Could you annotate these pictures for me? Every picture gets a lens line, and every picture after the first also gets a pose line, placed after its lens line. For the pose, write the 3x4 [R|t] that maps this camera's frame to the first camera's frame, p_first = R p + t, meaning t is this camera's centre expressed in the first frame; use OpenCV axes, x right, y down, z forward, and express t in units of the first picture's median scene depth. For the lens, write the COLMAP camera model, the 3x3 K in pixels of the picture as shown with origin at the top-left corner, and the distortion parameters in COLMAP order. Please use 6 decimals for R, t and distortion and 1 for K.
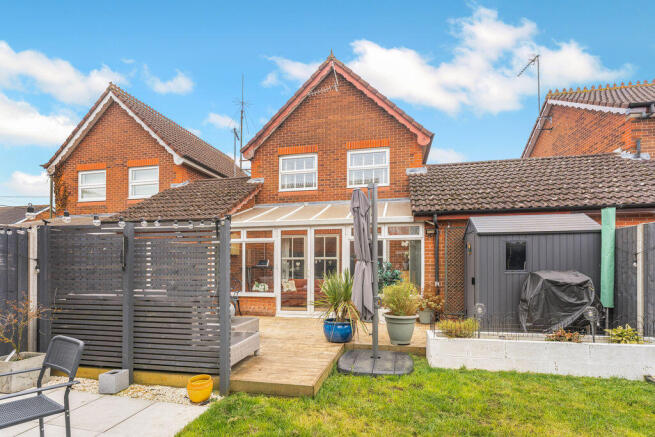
lens RADIAL K [[317.2, 0, 328.1], [0, 317.2, 264.8], [0, 0, 1]] dist [-0.001356, -0.000240]
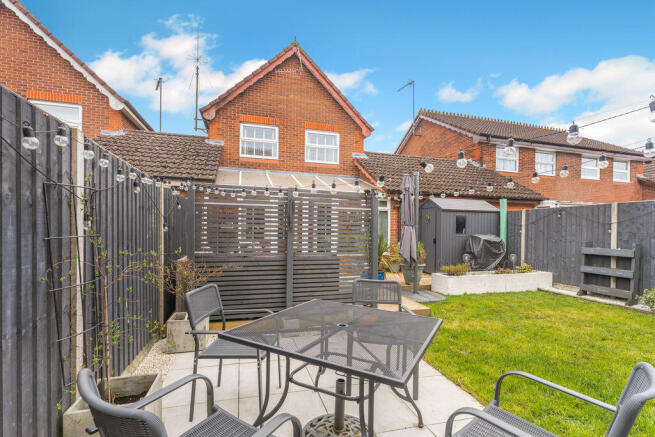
lens RADIAL K [[299.7, 0, 327.4], [0, 299.7, 235.6], [0, 0, 1]] dist [-0.001846, -0.000382]
pose [[0.883991, 0.007662, 0.467442, -0.440100], [-0.017147, 0.999724, 0.016041, 0.008225], [-0.467190, -0.022195, 0.883878, -0.007471]]
